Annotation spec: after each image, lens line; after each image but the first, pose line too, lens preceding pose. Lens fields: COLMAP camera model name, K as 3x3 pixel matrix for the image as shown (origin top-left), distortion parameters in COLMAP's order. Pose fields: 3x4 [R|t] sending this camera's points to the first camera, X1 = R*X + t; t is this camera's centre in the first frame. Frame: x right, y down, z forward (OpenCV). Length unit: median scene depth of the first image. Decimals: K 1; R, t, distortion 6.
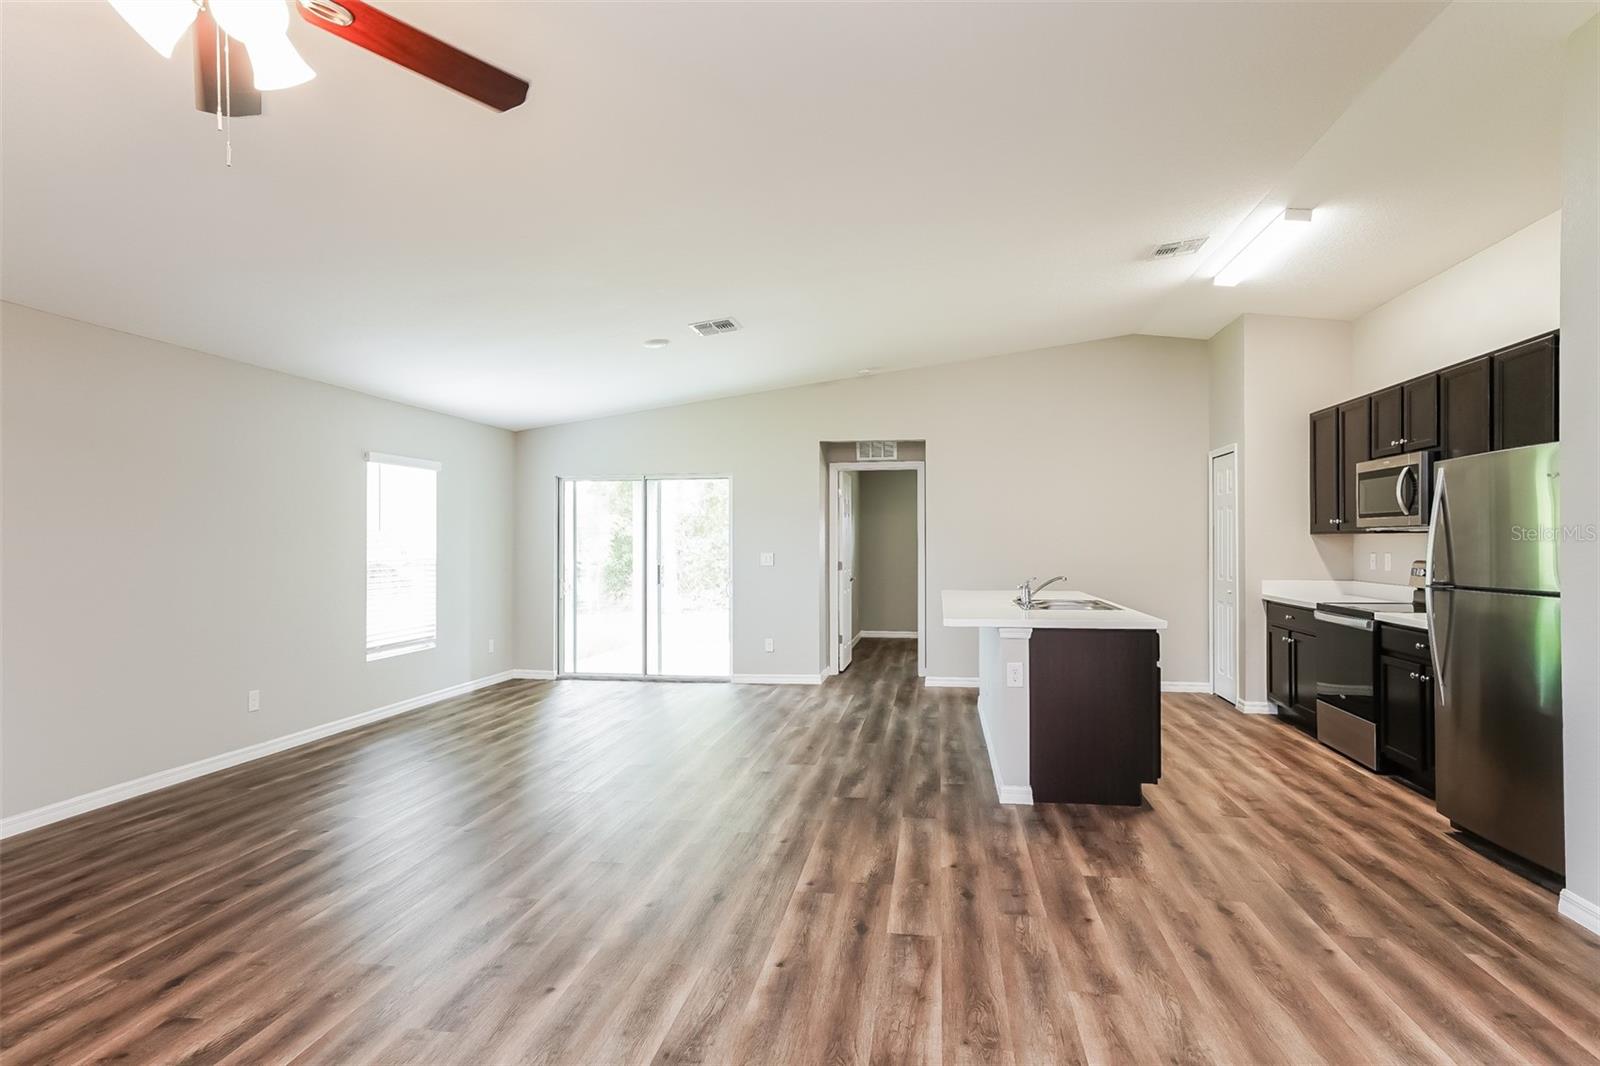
lens RADIAL K [[916.6, 0, 798.3], [0, 916.6, 536.8], [0, 0, 1]] dist [-0.059544, 0.000741]
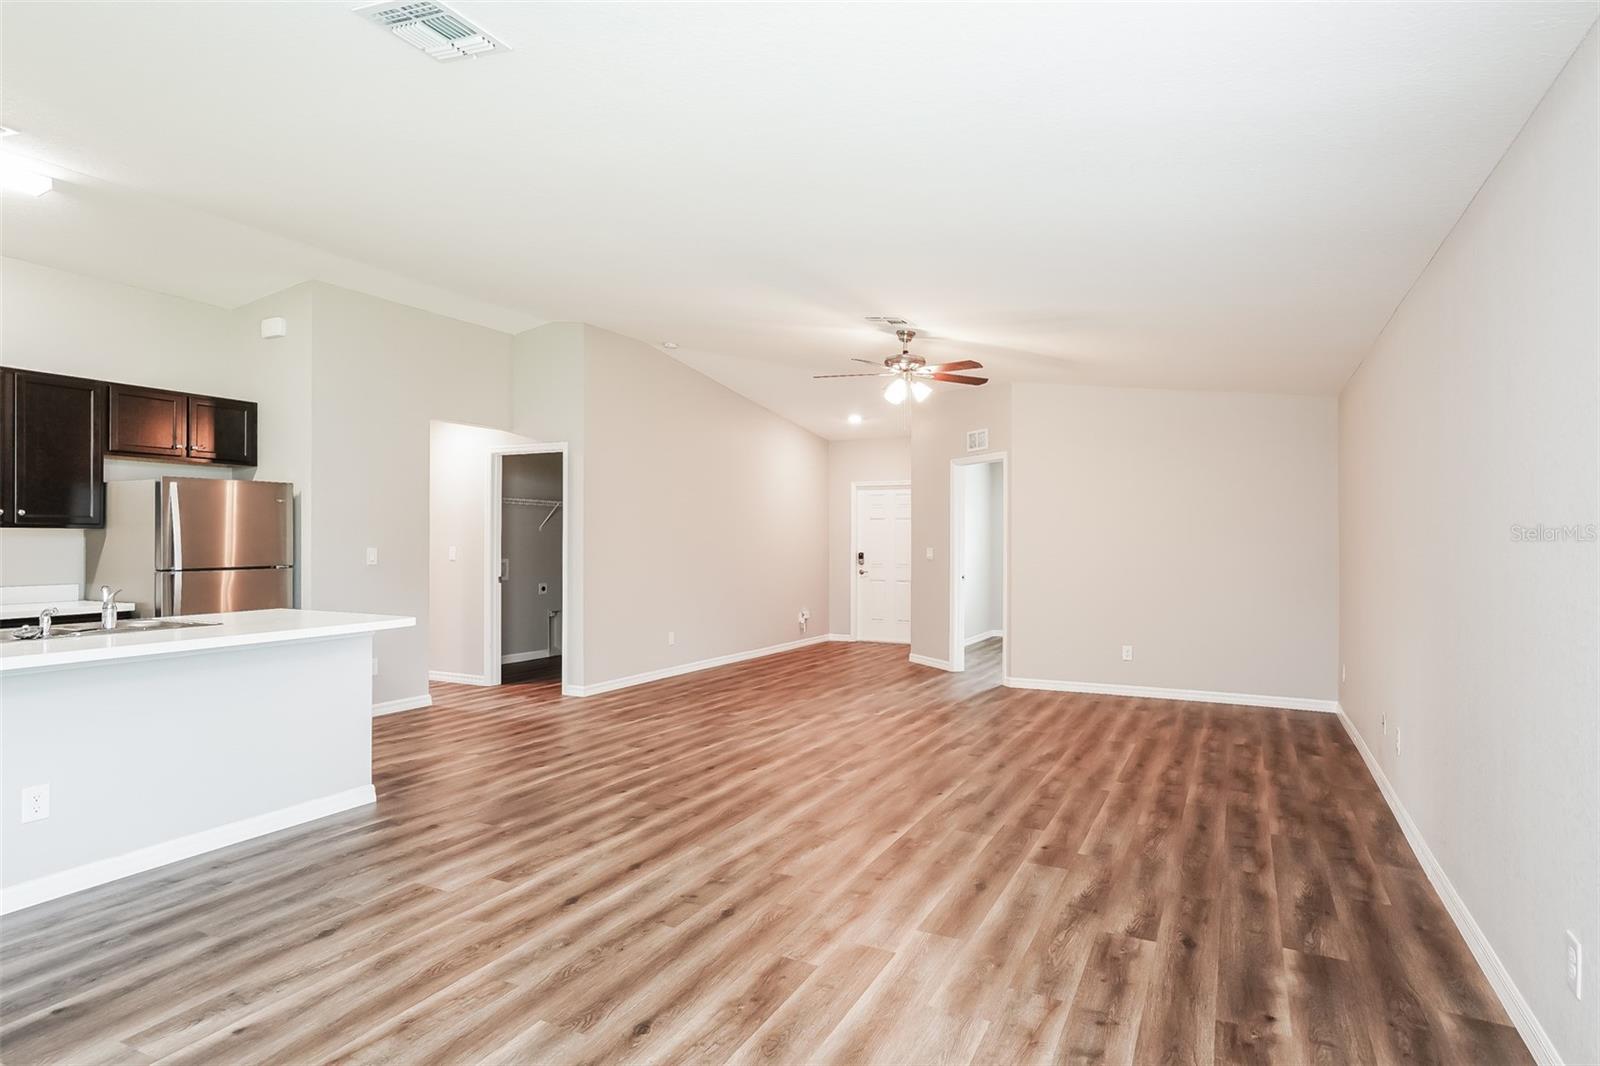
lens RADIAL K [[916.6, 0, 798.9], [0, 916.6, 540.0], [0, 0, 1]] dist [-0.059544, 0.000741]
pose [[-0.958758, -0.007026, 0.284137, -0.542626], [-0.010508, 0.999887, -0.010731, 0.014976], [-0.284030, -0.013274, -0.958724, 1.973933]]
